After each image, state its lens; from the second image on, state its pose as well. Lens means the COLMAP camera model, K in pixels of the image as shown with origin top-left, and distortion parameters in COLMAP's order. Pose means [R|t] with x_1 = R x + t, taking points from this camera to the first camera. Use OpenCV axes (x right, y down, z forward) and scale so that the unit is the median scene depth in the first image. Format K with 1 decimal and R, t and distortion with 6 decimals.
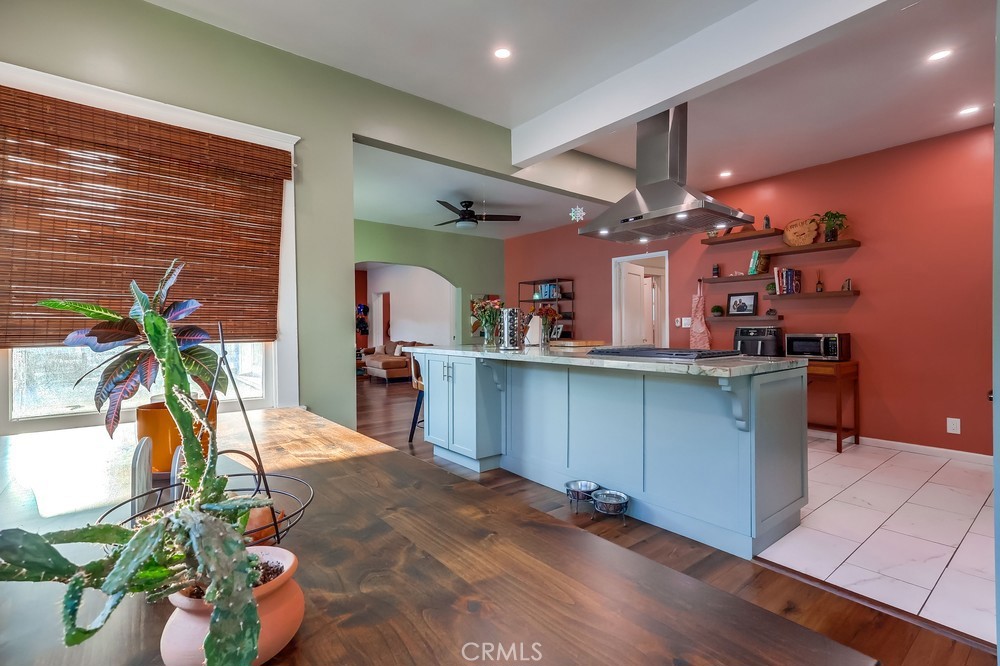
lens RADIAL K [[462.0, 0, 502.1], [0, 462.0, 331.7], [0, 0, 1]] dist [0.013757, 0.000681]
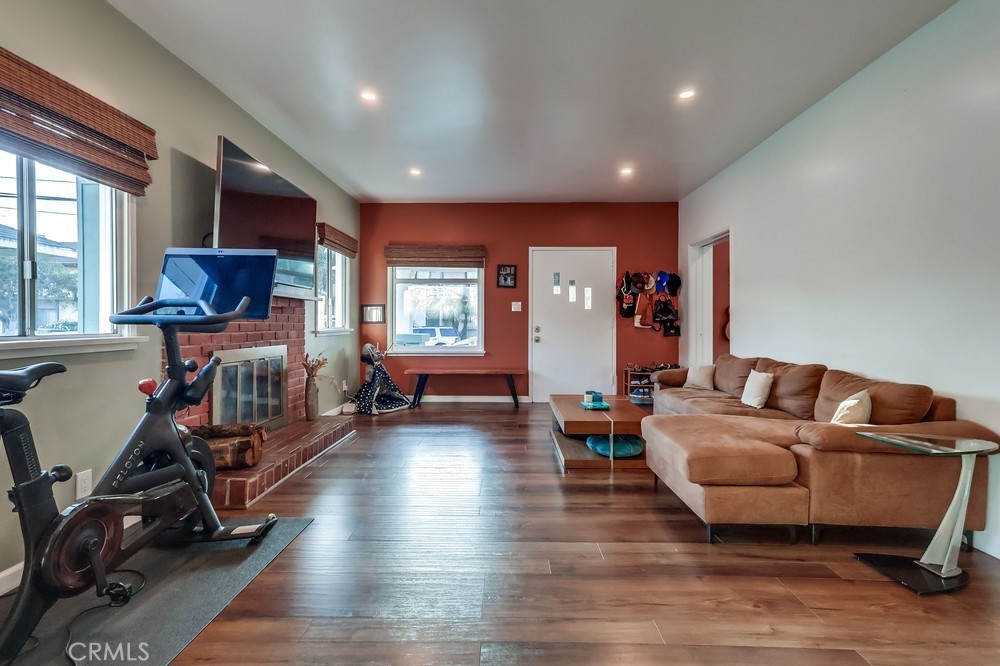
lens RADIAL K [[462.0, 0, 502.1], [0, 462.0, 331.7], [0, 0, 1]] dist [0.013757, 0.000681]
pose [[0.764435, 0.007751, -0.644654, -0.127225], [-0.005067, 0.999969, 0.006014, -0.000062], [0.644681, -0.001331, 0.764451, 0.539311]]
